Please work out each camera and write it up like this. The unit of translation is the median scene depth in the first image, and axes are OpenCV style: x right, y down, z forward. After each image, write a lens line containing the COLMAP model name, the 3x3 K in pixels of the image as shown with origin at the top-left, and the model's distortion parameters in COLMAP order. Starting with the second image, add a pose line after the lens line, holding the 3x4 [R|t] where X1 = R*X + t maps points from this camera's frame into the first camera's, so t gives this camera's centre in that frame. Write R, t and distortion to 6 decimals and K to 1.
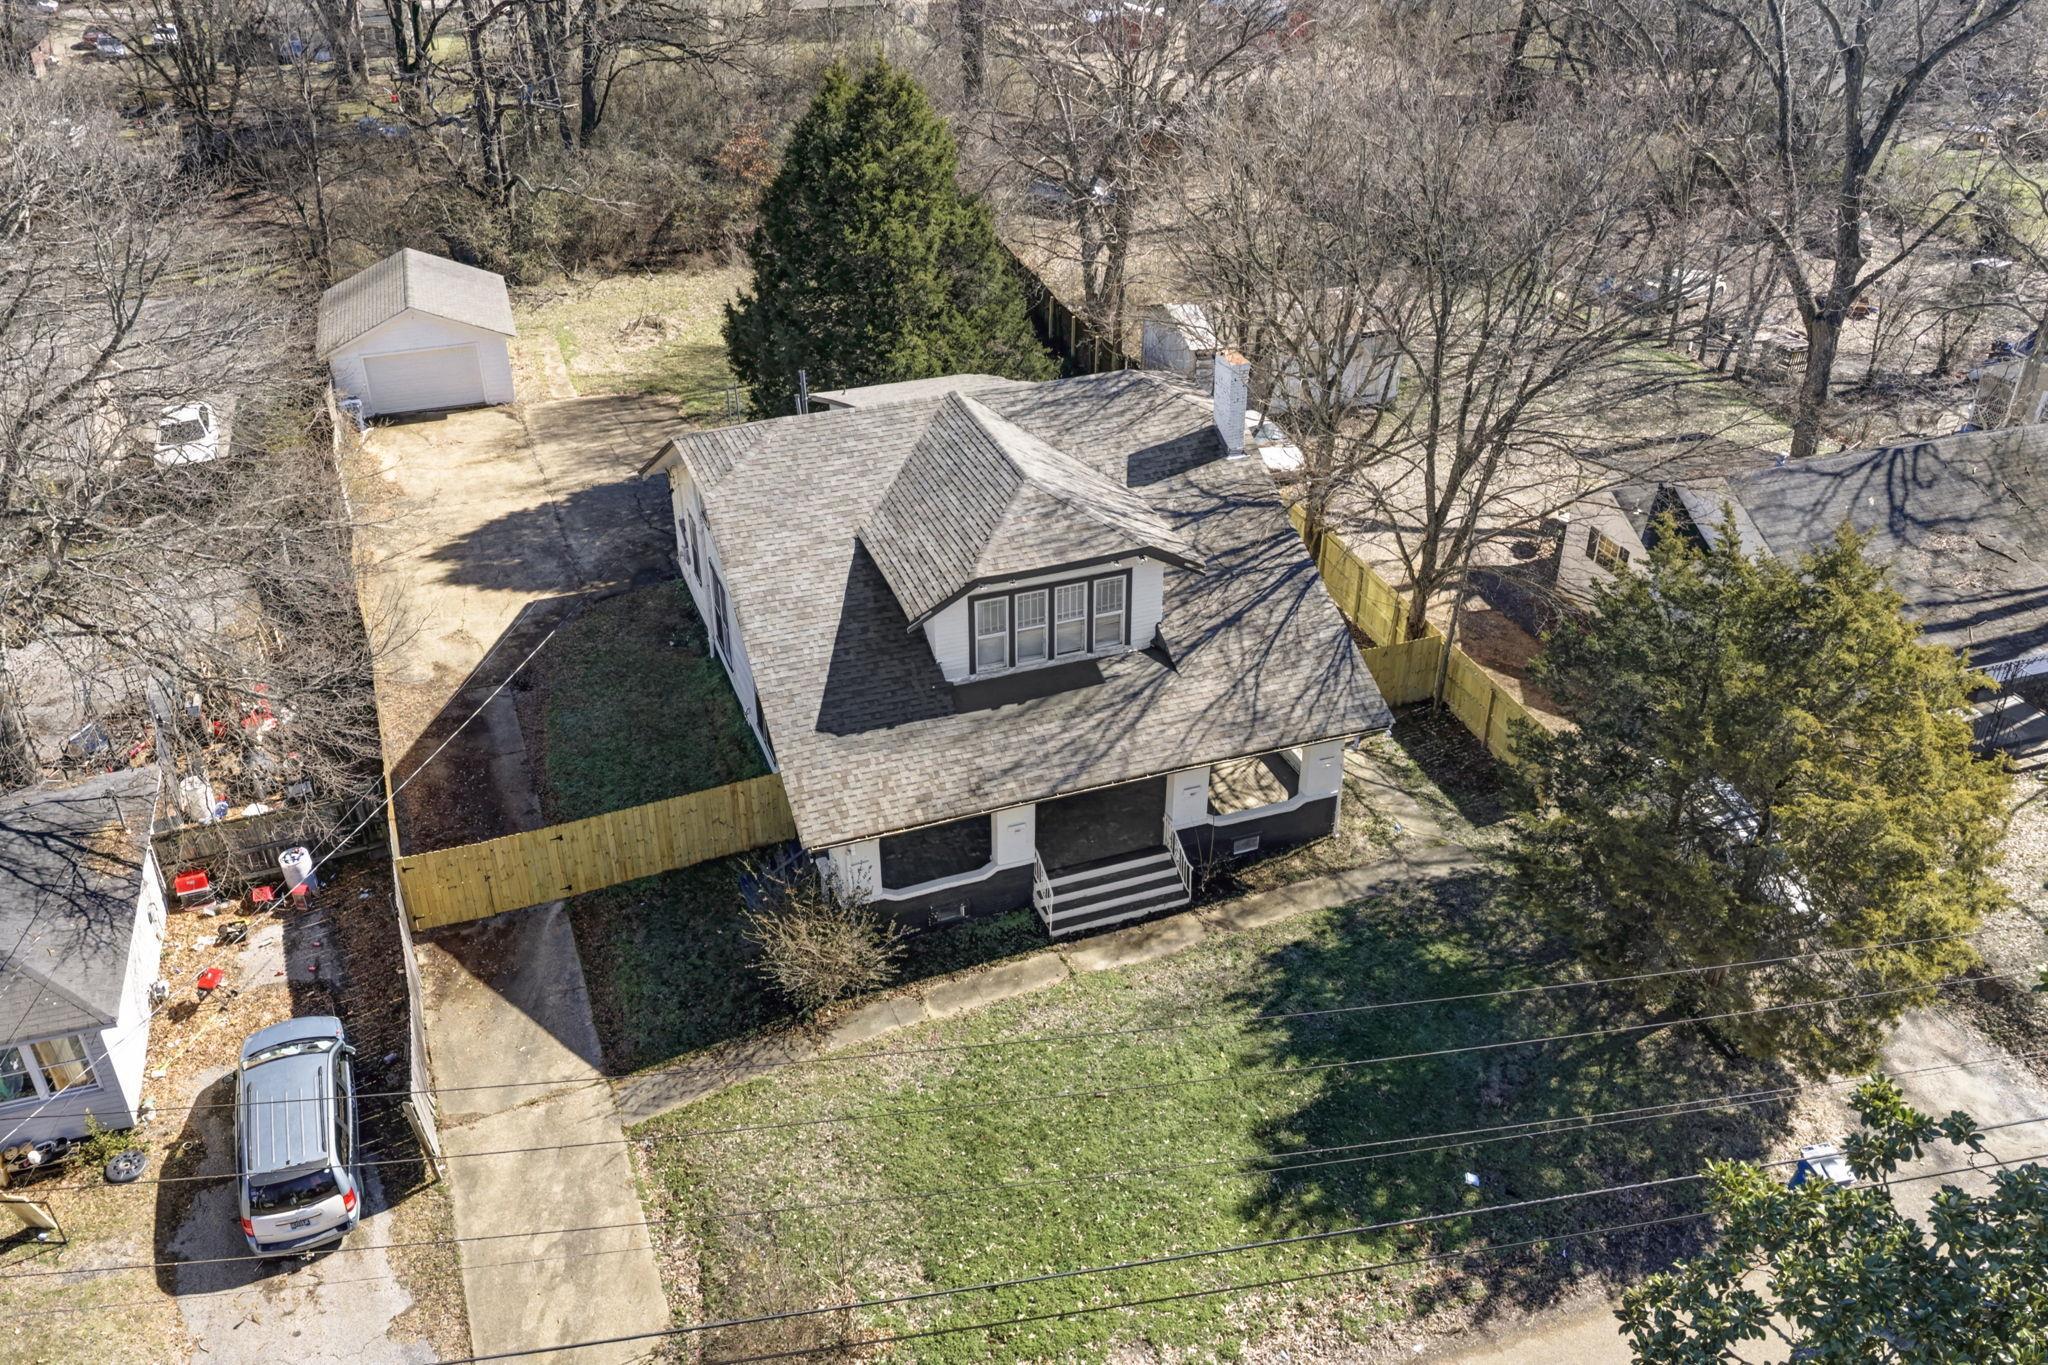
lens RADIAL K [[1745.5, 0, 1026.6], [0, 1745.5, 685.8], [0, 0, 1]] dist [0.001951, -0.001727]
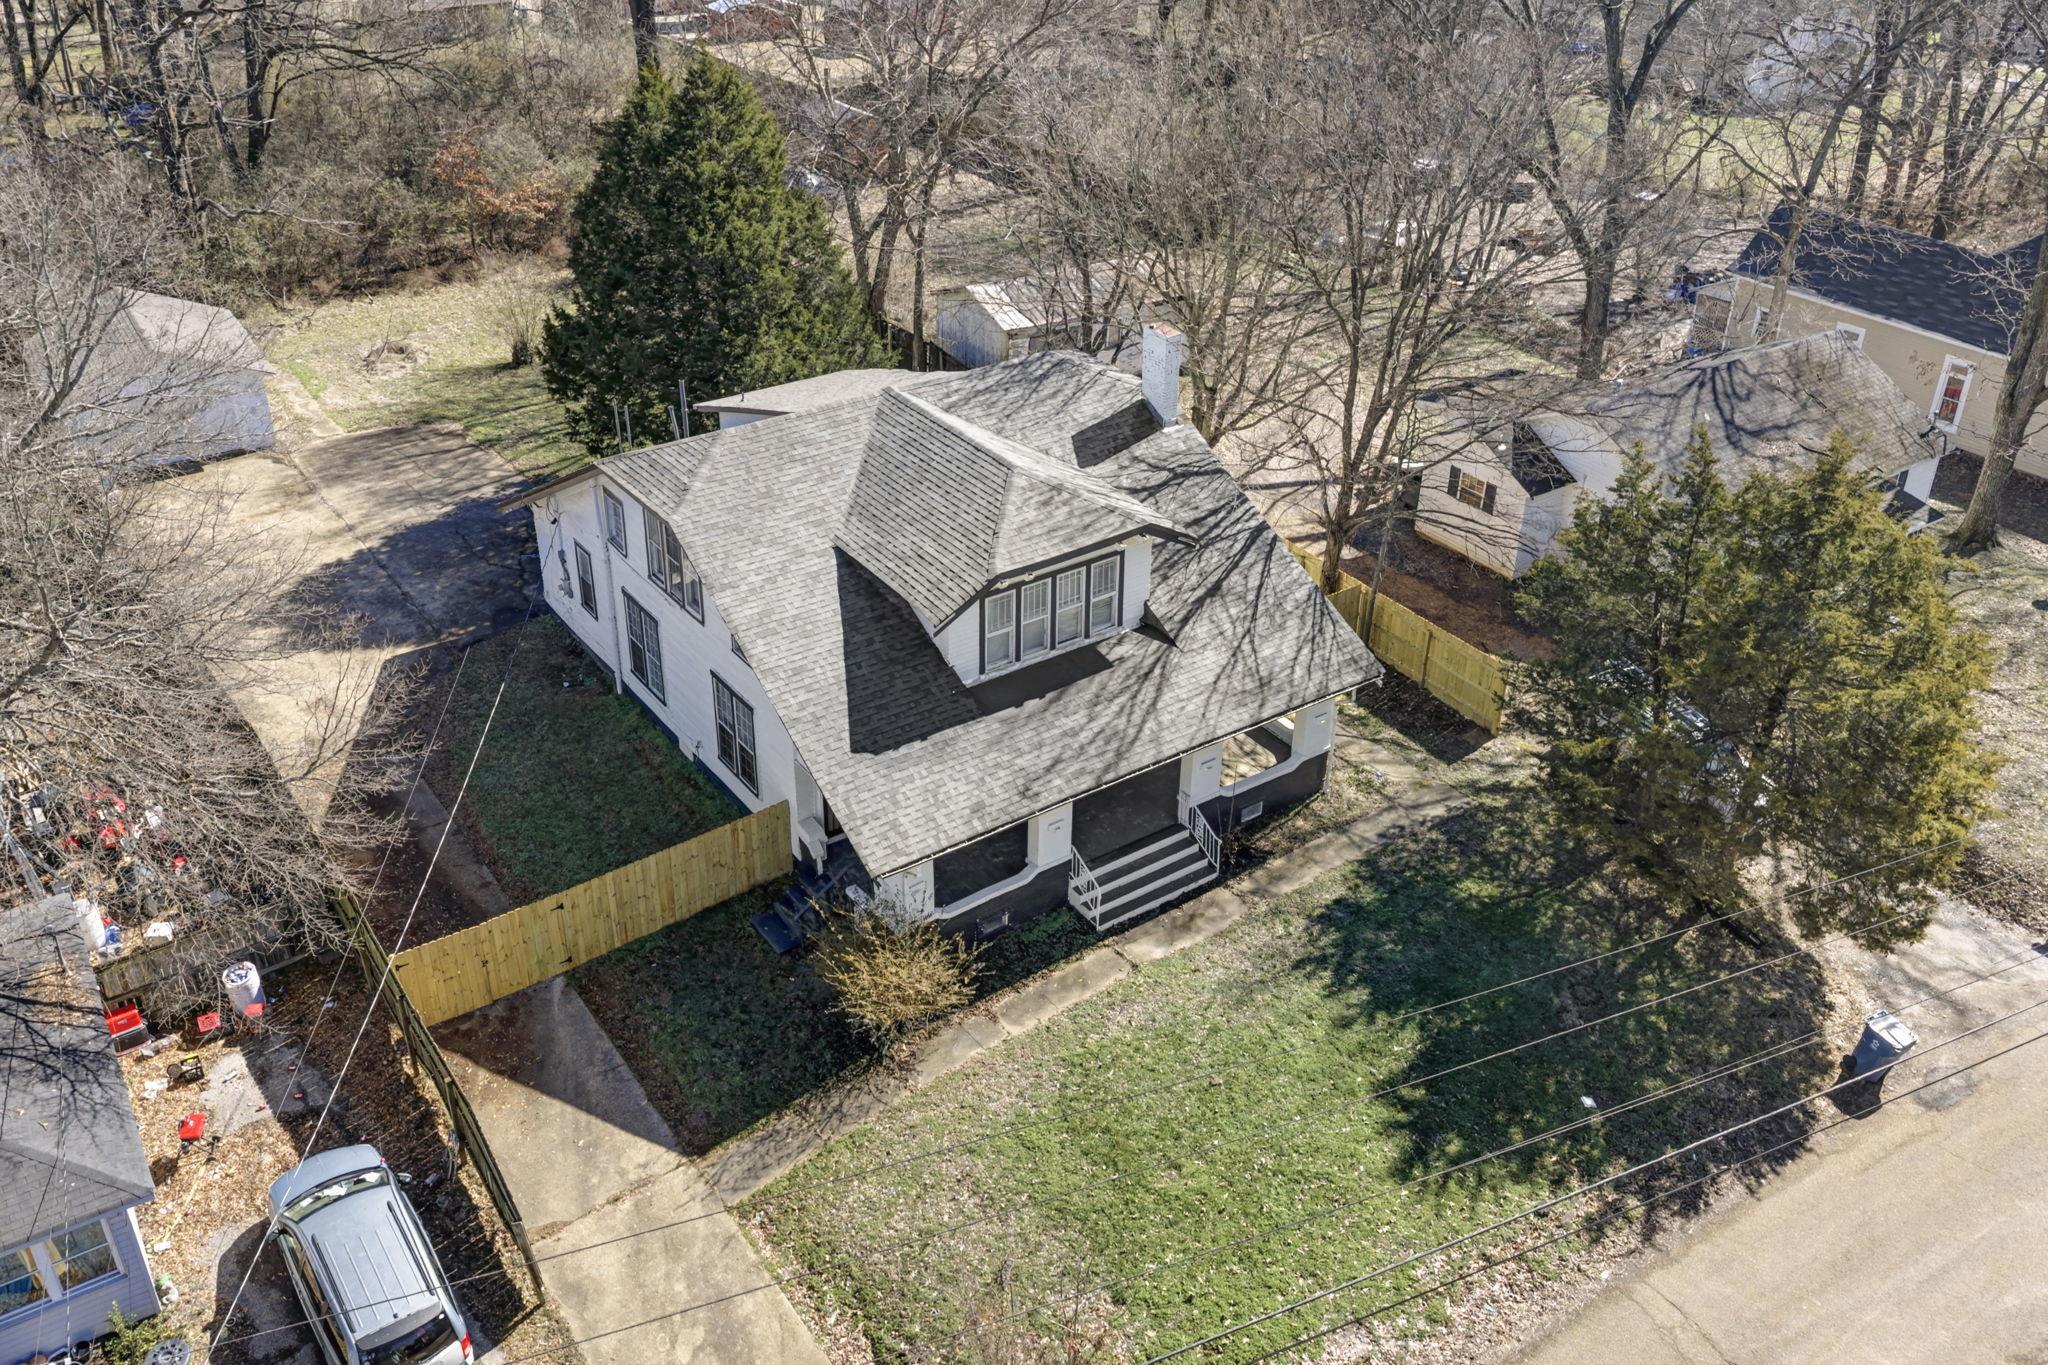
lens RADIAL K [[1763.7, 0, 1022.8], [0, 1763.7, 619.5], [0, 0, 1]] dist [0.004317, -0.006421]
pose [[0.969291, -0.113805, 0.218000, -0.216454], [0.120362, 0.992585, -0.016993, -0.017176], [-0.214450, 0.042710, 0.975801, 0.041009]]
